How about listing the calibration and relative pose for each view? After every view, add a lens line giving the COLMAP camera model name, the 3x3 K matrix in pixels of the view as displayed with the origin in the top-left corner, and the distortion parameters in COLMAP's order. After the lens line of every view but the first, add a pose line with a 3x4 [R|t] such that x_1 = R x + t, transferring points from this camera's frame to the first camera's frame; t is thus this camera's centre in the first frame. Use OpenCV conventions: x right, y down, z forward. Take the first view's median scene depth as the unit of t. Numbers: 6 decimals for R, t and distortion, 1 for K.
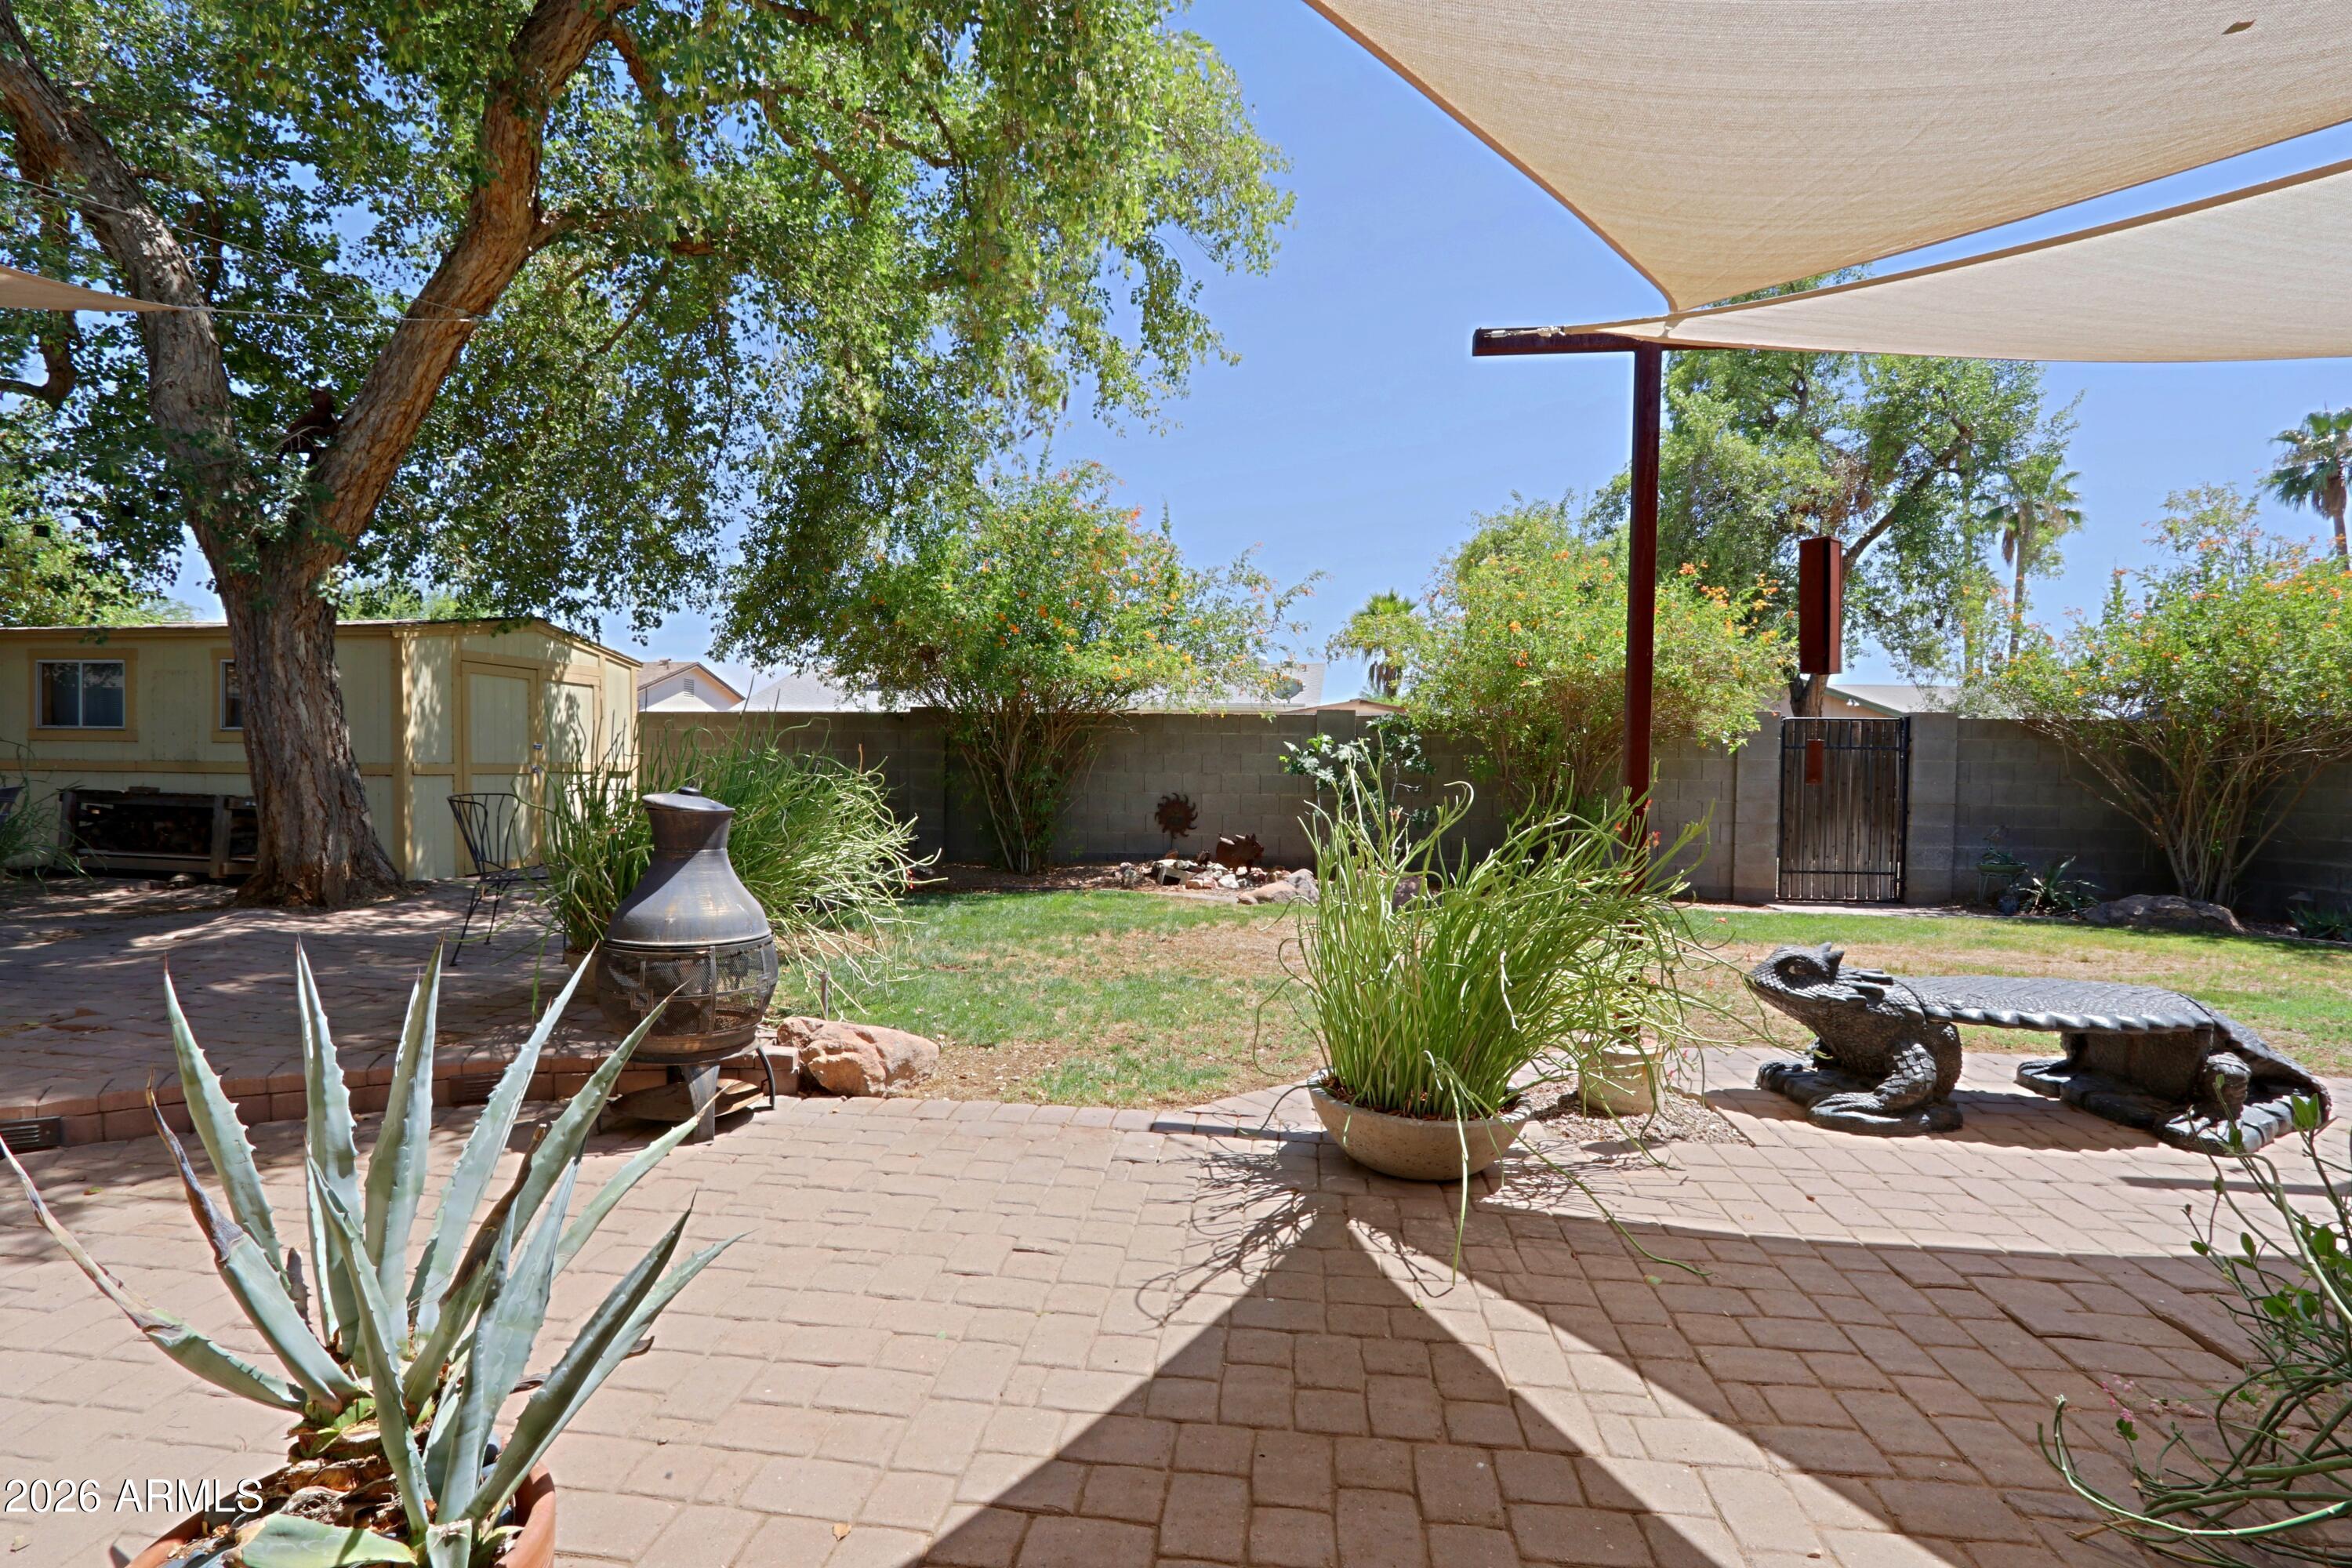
lens RADIAL K [[1097.0, 0, 1167.1], [0, 1097.0, 795.4], [0, 0, 1]] dist [-0.001241, -0.000340]
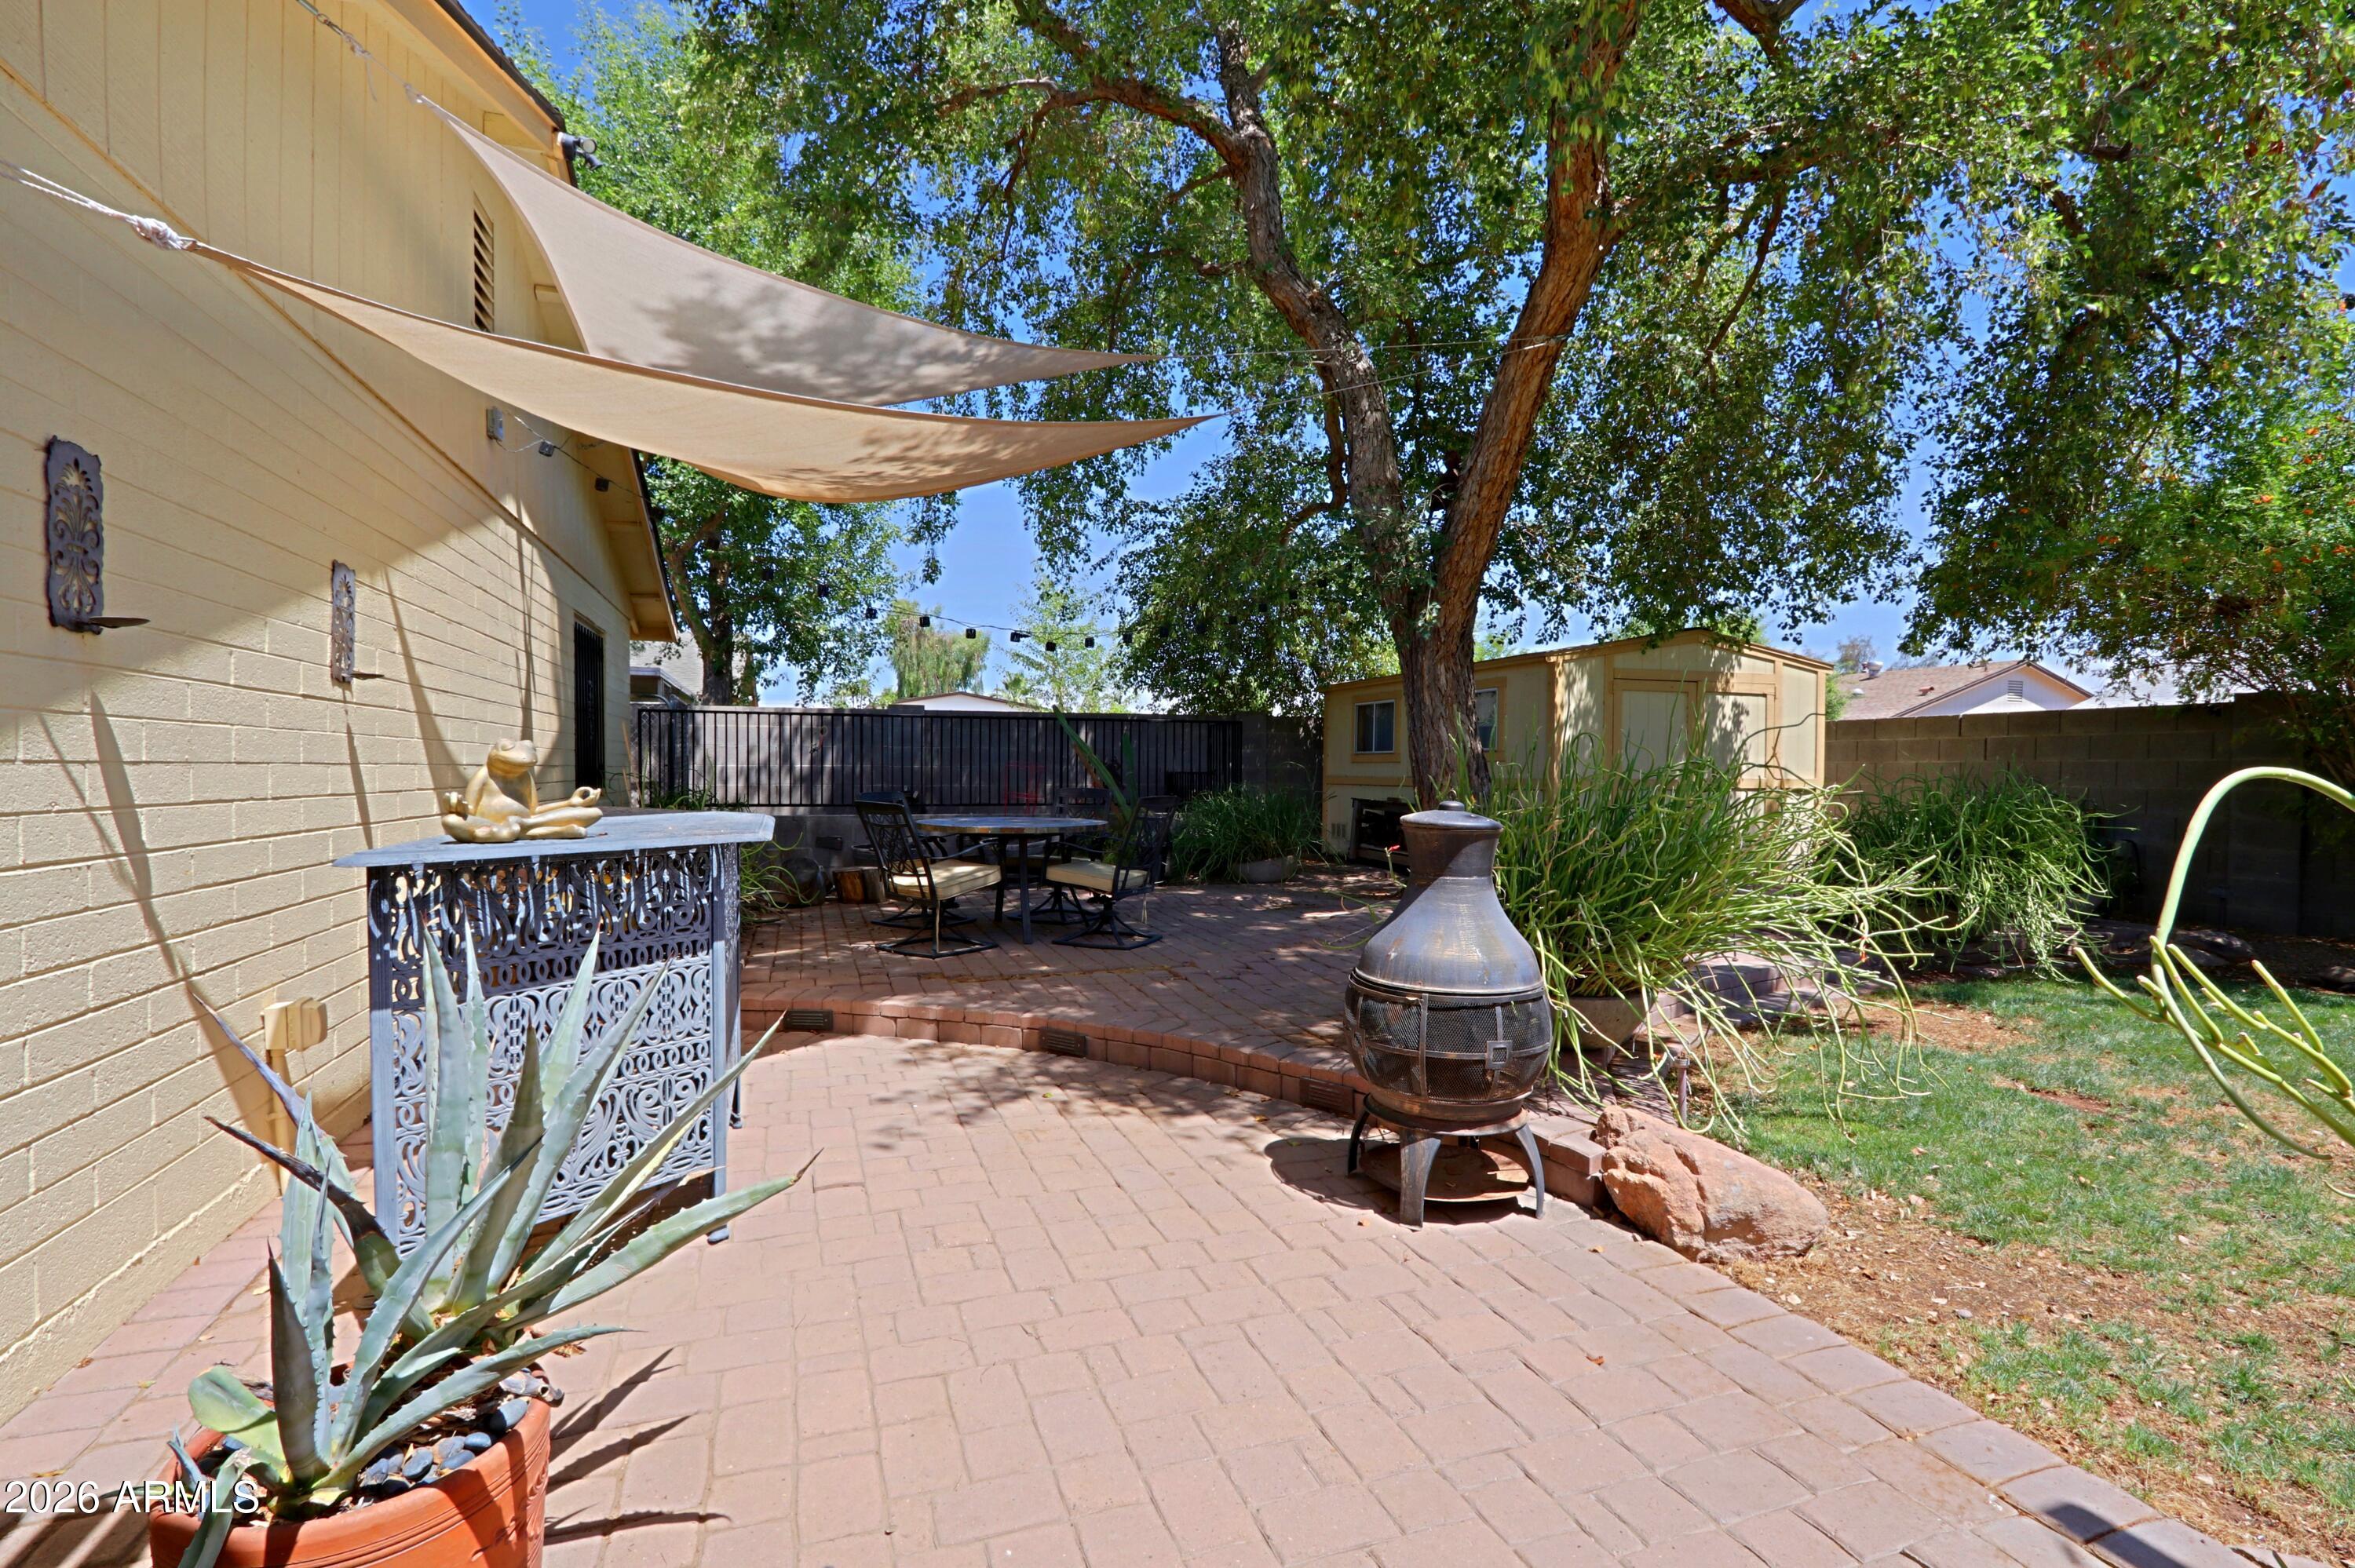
lens RADIAL K [[1098.3, 0, 1168.6], [0, 1098.3, 795.4], [0, 0, 1]] dist [-0.001241, -0.000340]
pose [[0.447839, 0.013648, -0.894010, 0.174138], [-0.027434, 0.999622, 0.001517, -0.006664], [0.893693, 0.023847, 0.448044, 0.323402]]
